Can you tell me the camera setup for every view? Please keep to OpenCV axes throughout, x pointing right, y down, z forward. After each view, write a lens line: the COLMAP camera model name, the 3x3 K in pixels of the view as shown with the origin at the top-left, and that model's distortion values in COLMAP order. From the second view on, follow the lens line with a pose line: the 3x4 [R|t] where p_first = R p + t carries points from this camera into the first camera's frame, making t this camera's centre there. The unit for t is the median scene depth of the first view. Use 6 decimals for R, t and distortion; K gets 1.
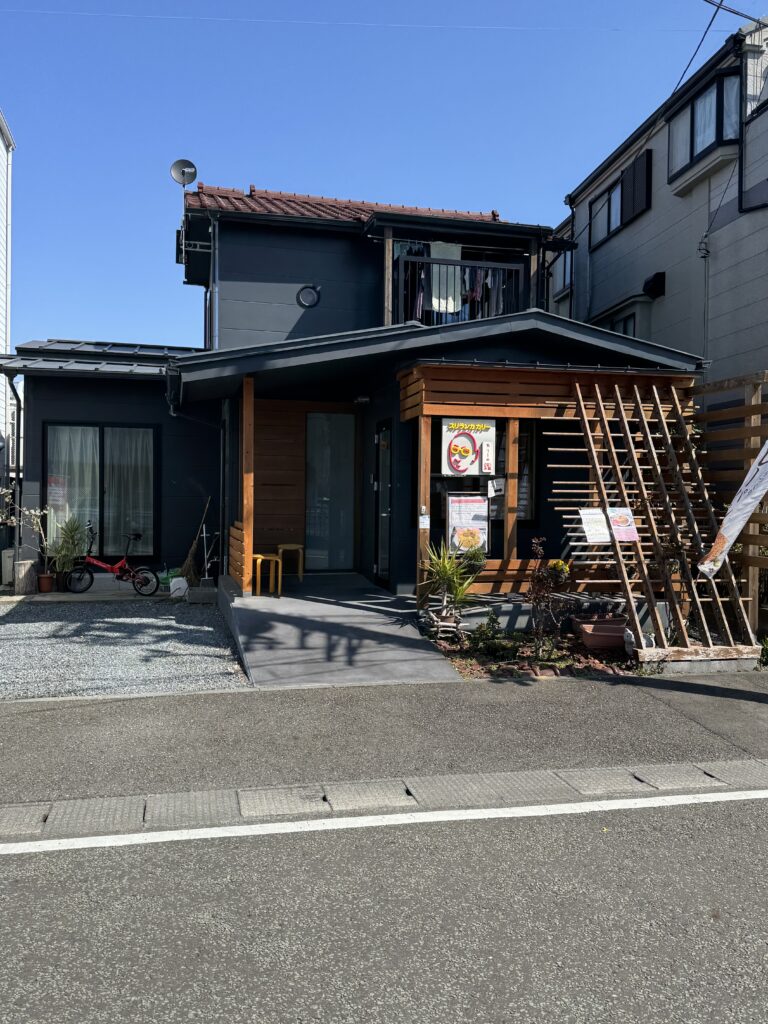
lens RADIAL K [[865.1, 0, 384.2], [0, 865.1, 512.1], [0, 0, 1]] dist [-0.001126, -0.000057]
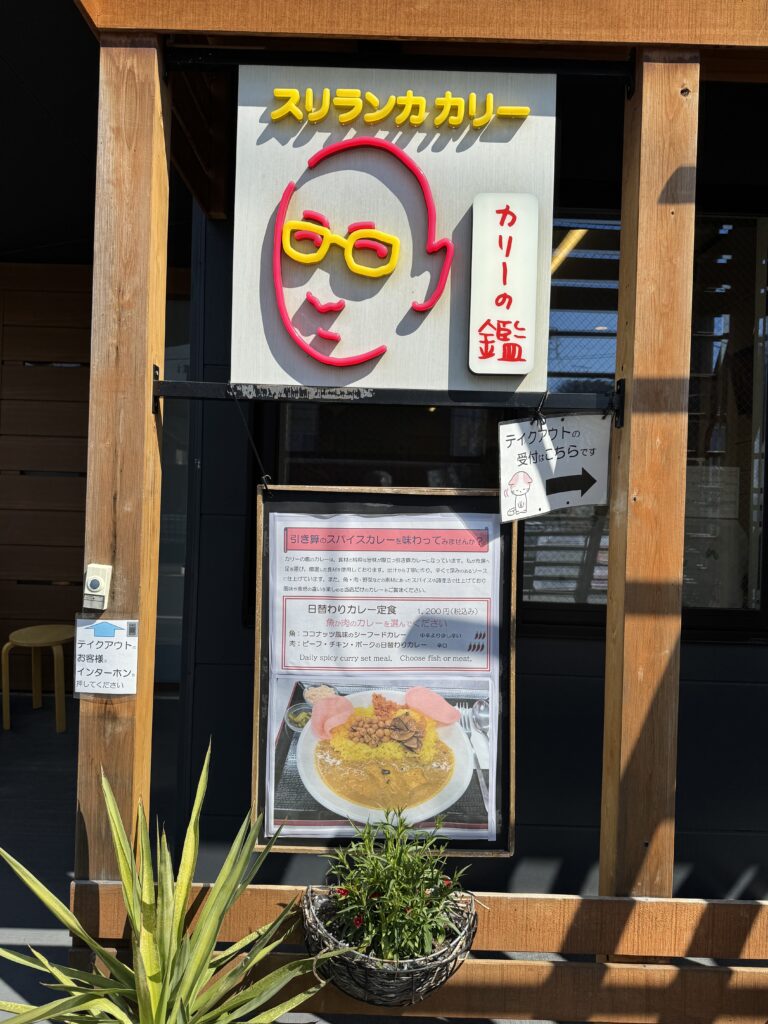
lens RADIAL K [[743.0, 0, 382.9], [0, 743.0, 509.4], [0, 0, 1]] dist [0.015020, -0.001346]
pose [[0.975021, 0.018258, -0.221363, 0.129792], [-0.022912, 0.999567, -0.018475, -0.015983], [0.220930, 0.023085, 0.975016, 0.852523]]
